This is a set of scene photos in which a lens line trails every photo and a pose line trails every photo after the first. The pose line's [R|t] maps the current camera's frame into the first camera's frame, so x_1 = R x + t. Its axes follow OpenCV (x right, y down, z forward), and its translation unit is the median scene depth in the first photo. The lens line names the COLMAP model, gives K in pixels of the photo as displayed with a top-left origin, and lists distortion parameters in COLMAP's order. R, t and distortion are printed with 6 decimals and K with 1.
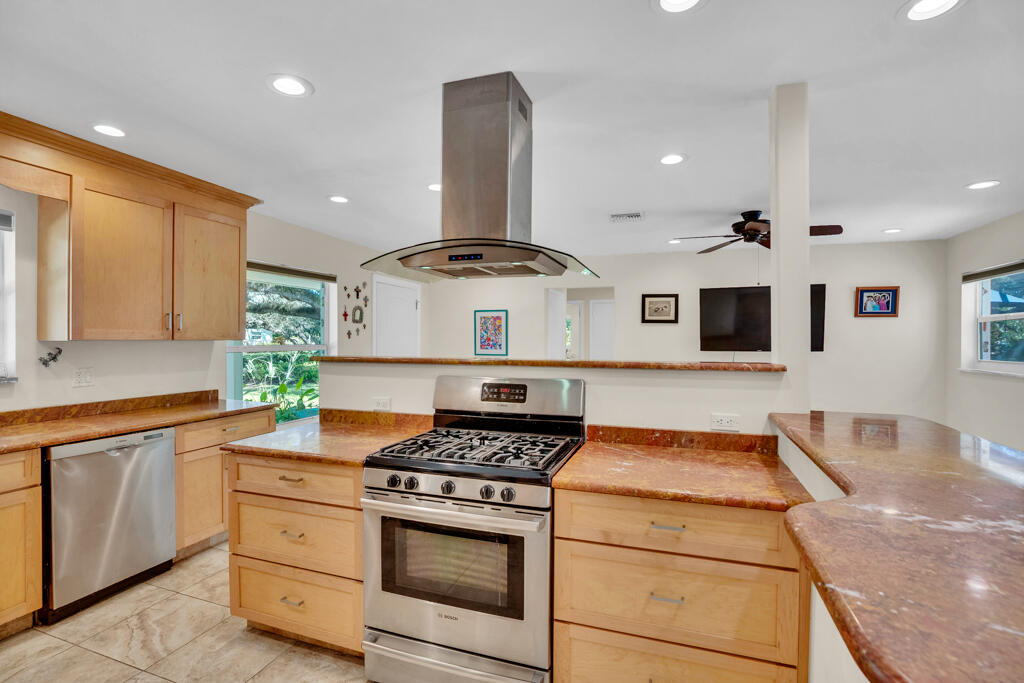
lens RADIAL K [[471.4, 0, 516.7], [0, 471.4, 339.6], [0, 0, 1]] dist [-0.030585, 0.005821]
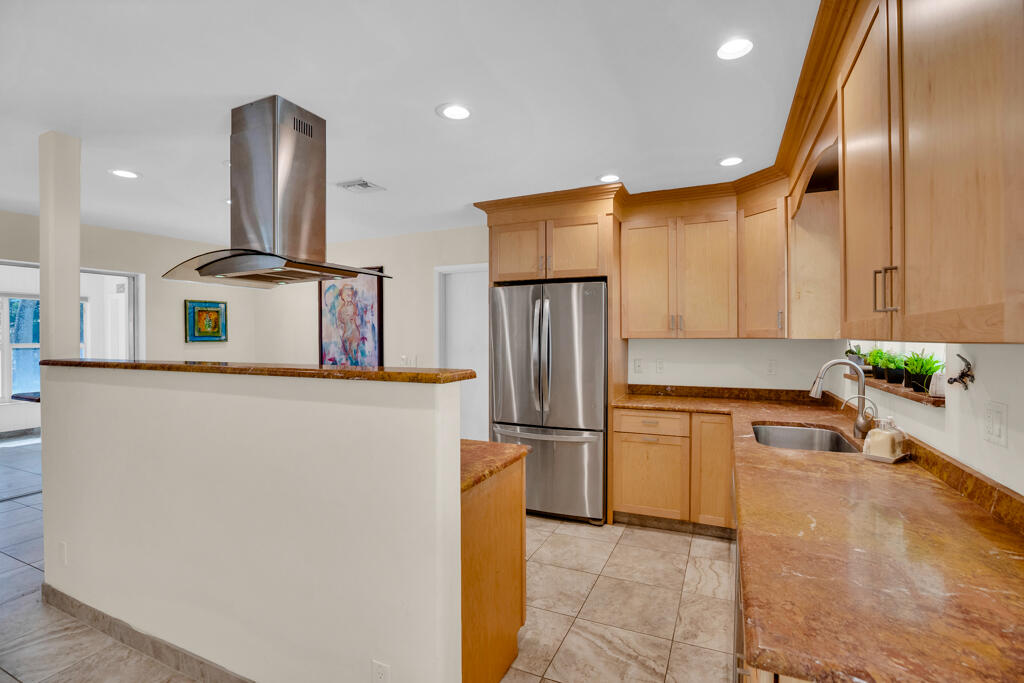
lens RADIAL K [[471.4, 0, 512.3], [0, 471.4, 341.4], [0, 0, 1]] dist [-0.030585, 0.005821]
pose [[-0.995785, 0.002545, 0.091687, -0.517905], [0.003391, 0.999953, 0.009078, -0.004101], [-0.091659, 0.009350, -0.995747, 1.504279]]
